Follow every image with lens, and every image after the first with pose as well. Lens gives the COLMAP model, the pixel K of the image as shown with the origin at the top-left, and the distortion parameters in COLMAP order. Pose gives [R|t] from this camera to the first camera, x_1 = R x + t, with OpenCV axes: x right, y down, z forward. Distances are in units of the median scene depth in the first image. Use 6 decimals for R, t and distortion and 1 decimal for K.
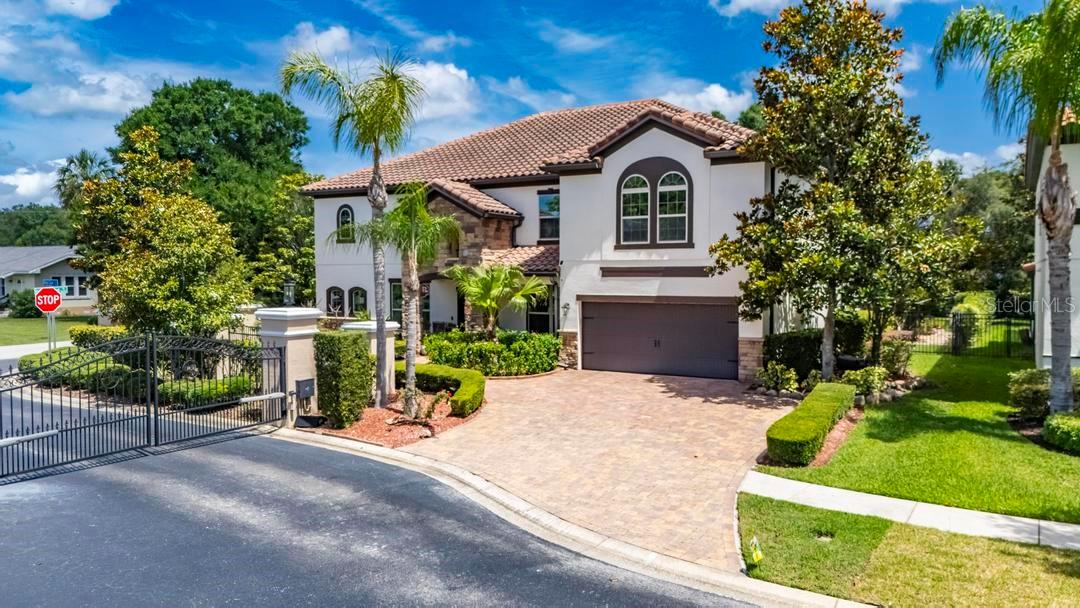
lens RADIAL K [[793.6, 0, 540.0], [0, 793.6, 304.0], [0, 0, 1]] dist [0.086223, -0.095583]
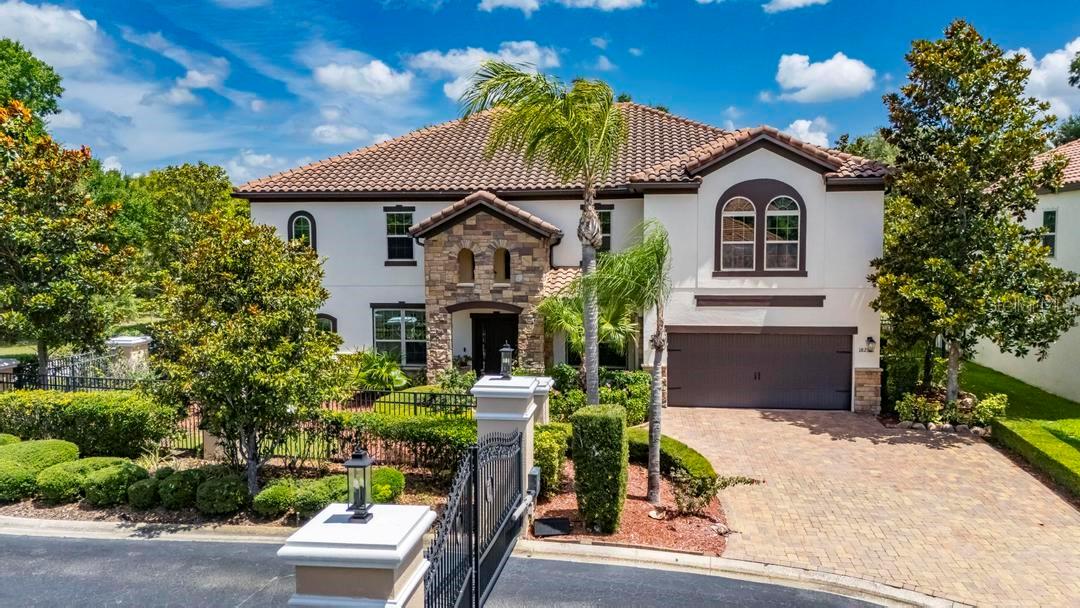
lens RADIAL K [[793.6, 0, 540.0], [0, 793.6, 304.0], [0, 0, 1]] dist [0.086223, -0.095583]
pose [[0.920030, -0.031697, 0.390565, -0.464634], [0.019951, 0.999219, 0.034094, -0.074209], [-0.391341, -0.023575, 0.919944, 0.232427]]
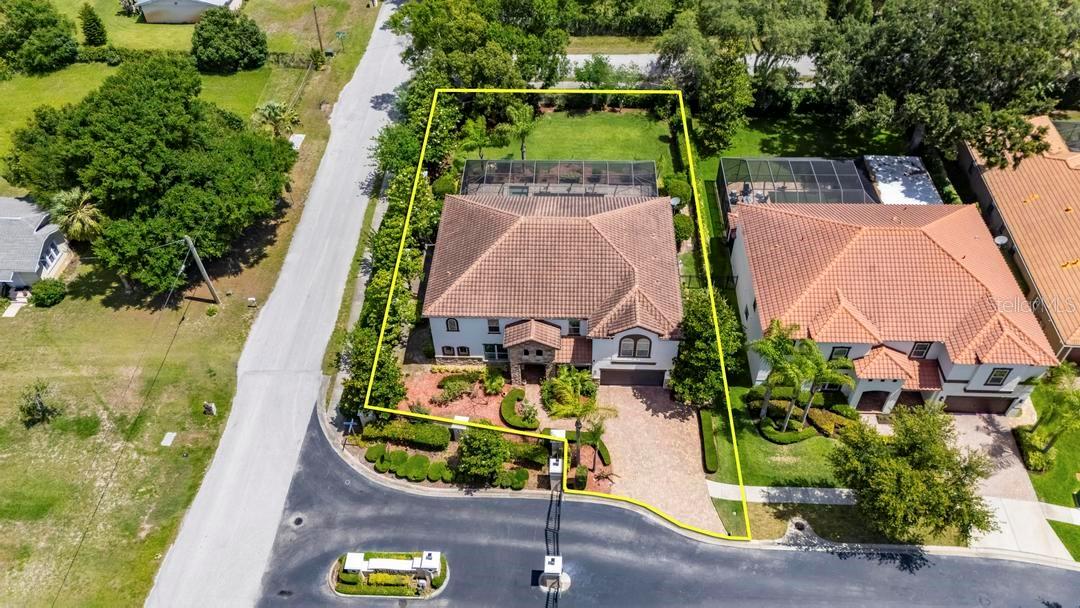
lens RADIAL K [[793.6, 0, 540.0], [0, 793.6, 304.0], [0, 0, 1]] dist [0.086223, -0.095583]
pose [[0.881845, -0.348170, 0.318005, -0.886319], [0.034722, 0.720511, 0.692573, -1.989028], [-0.470259, -0.599701, 0.647468, -0.420884]]
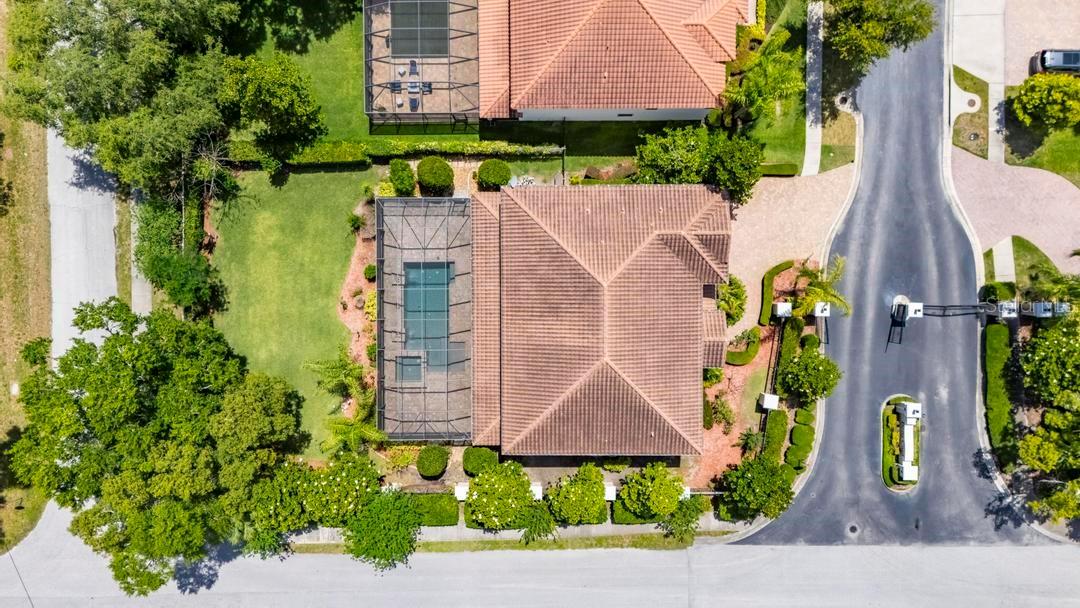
lens RADIAL K [[793.6, 0, 540.0], [0, 793.6, 304.0], [0, 0, 1]] dist [0.086223, -0.095583]
pose [[-0.510516, -0.859724, -0.015750, 0.283866], [0.039032, -0.041468, 0.998377, -2.687886], [-0.858982, 0.509072, 0.054727, 1.458605]]
